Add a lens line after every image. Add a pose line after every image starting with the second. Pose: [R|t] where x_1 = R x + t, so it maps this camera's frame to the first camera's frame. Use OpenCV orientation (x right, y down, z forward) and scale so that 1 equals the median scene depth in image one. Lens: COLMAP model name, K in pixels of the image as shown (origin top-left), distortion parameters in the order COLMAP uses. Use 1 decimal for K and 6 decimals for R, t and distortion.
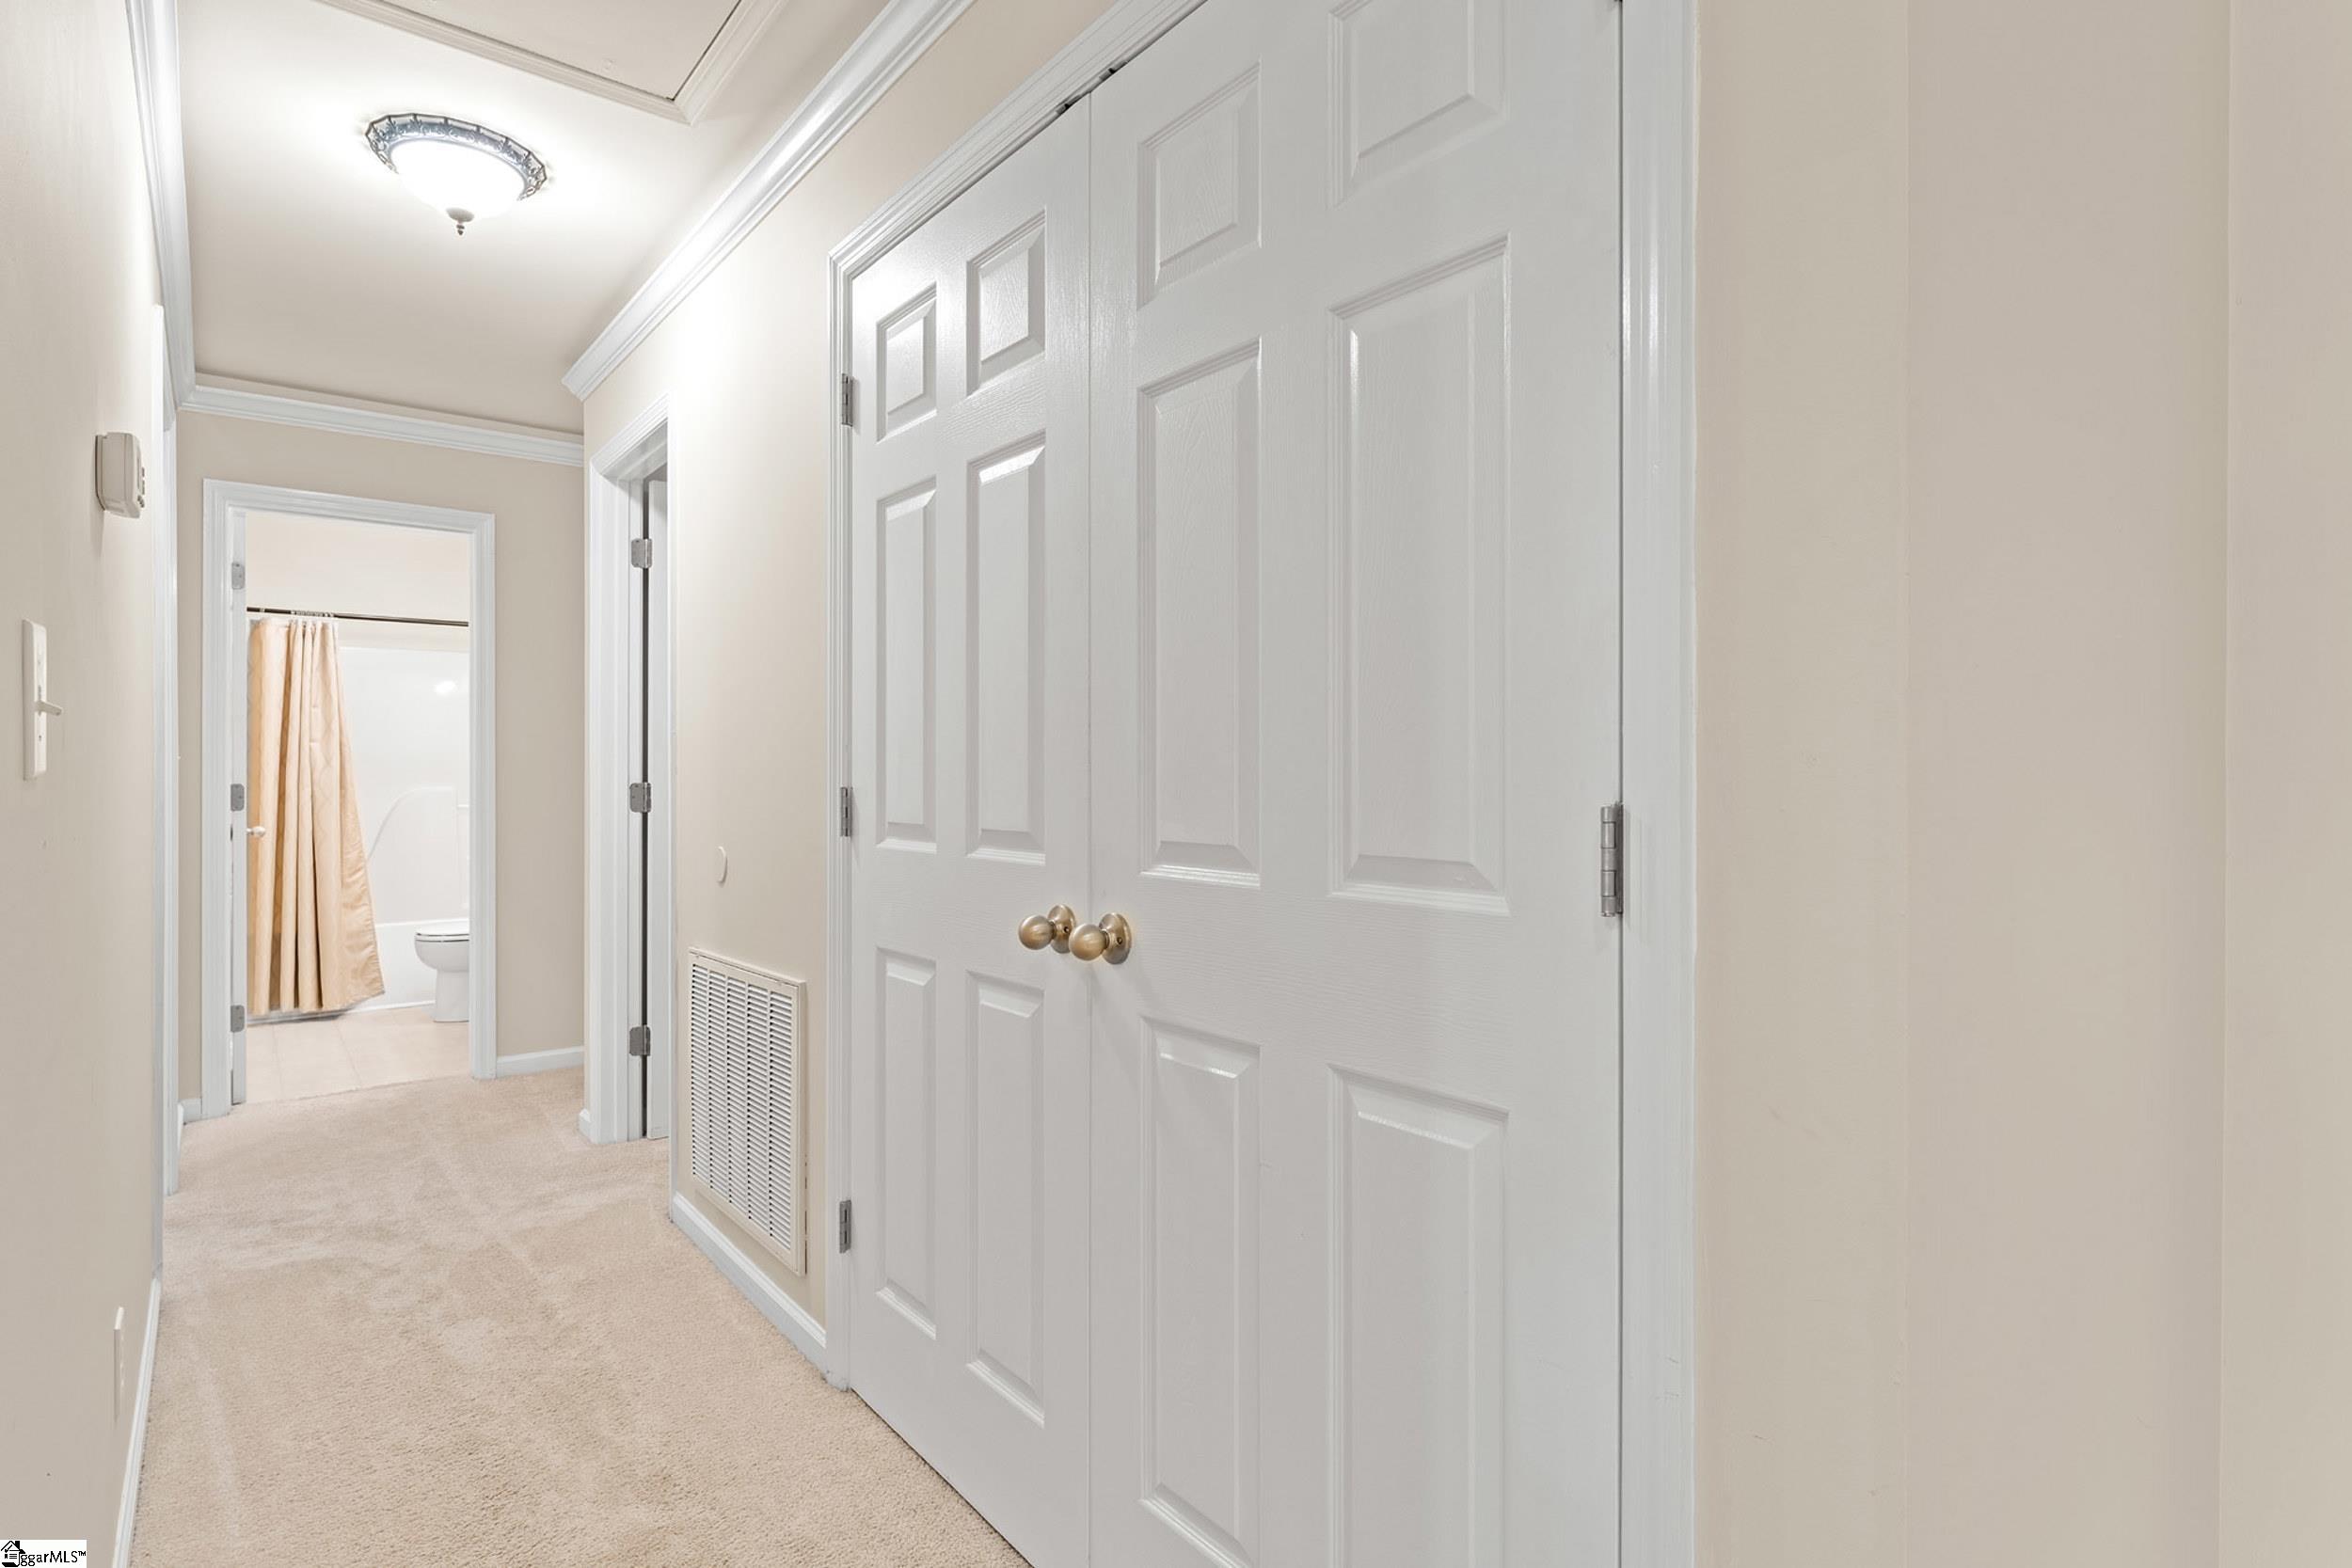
lens RADIAL K [[1150.6, 0, 1178.7], [0, 1150.6, 782.6], [0, 0, 1]] dist [-0.002389, -0.000210]
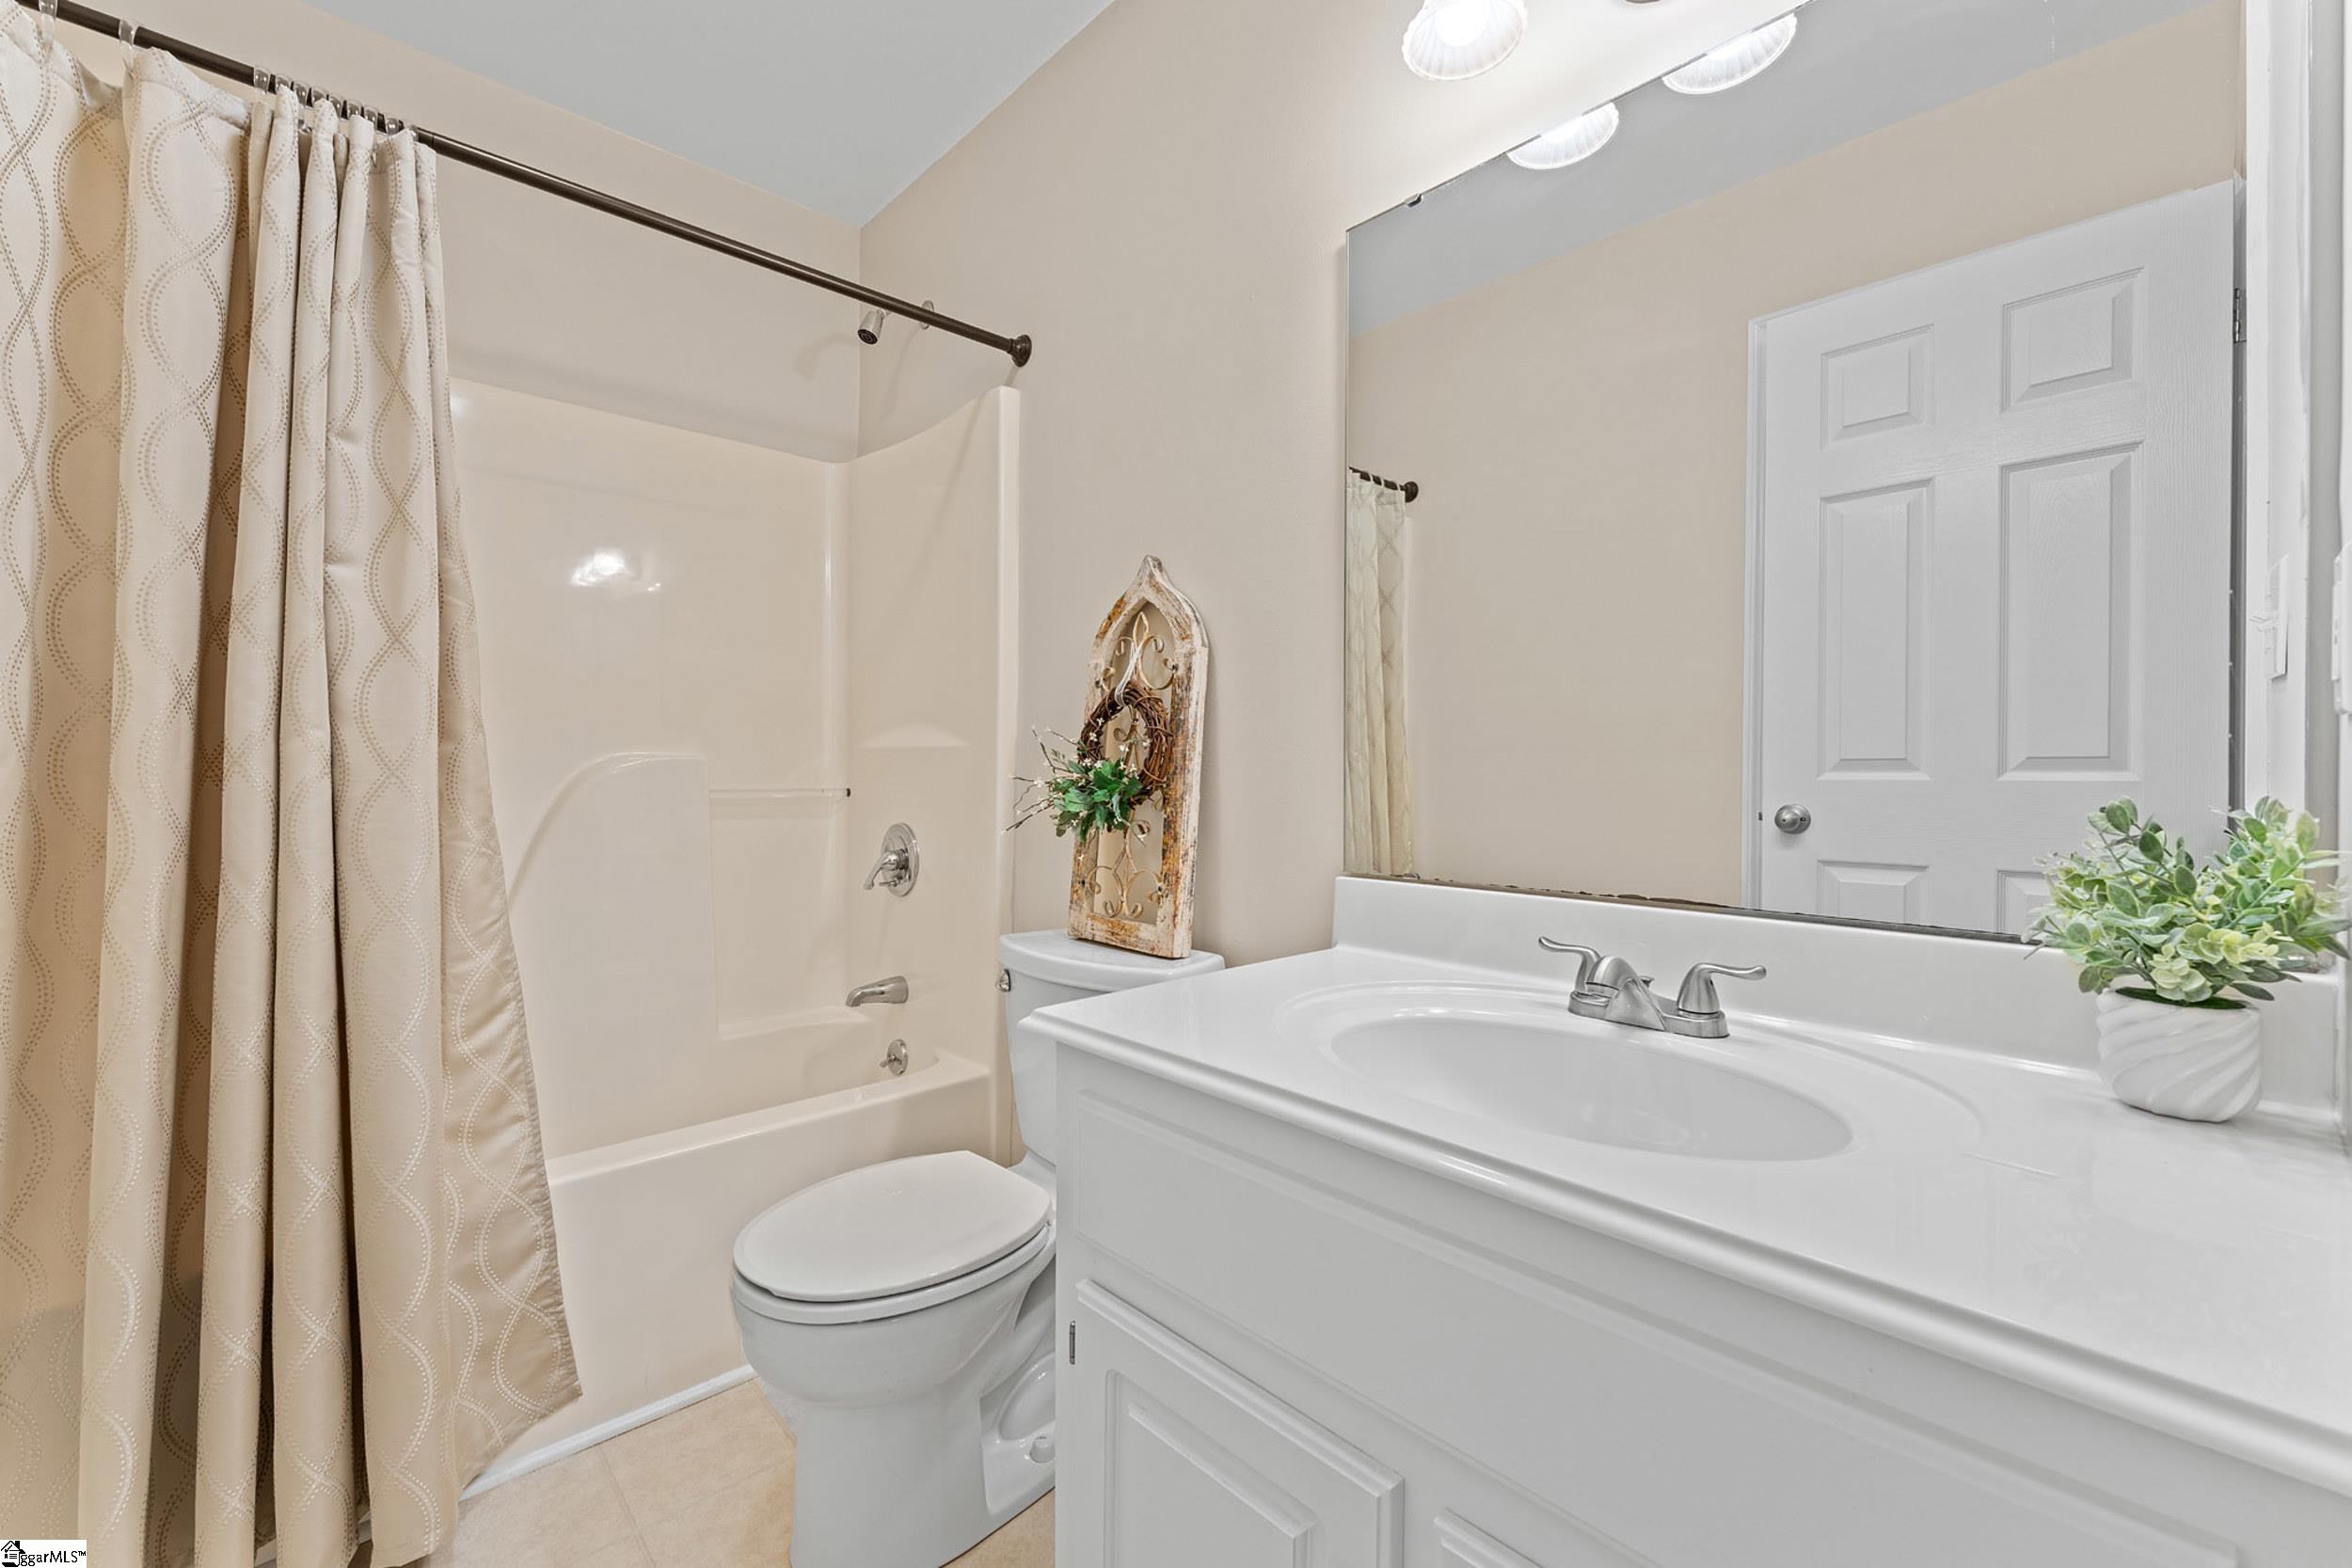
lens RADIAL K [[942.6, 0, 1172.1], [0, 942.6, 773.4], [0, 0, 1]] dist [-0.001628, -0.000110]
pose [[0.997570, 0.003033, 0.069598, -0.570958], [-0.002959, 0.999995, -0.001165, 0.014138], [-0.069601, 0.000957, 0.997574, 0.762795]]
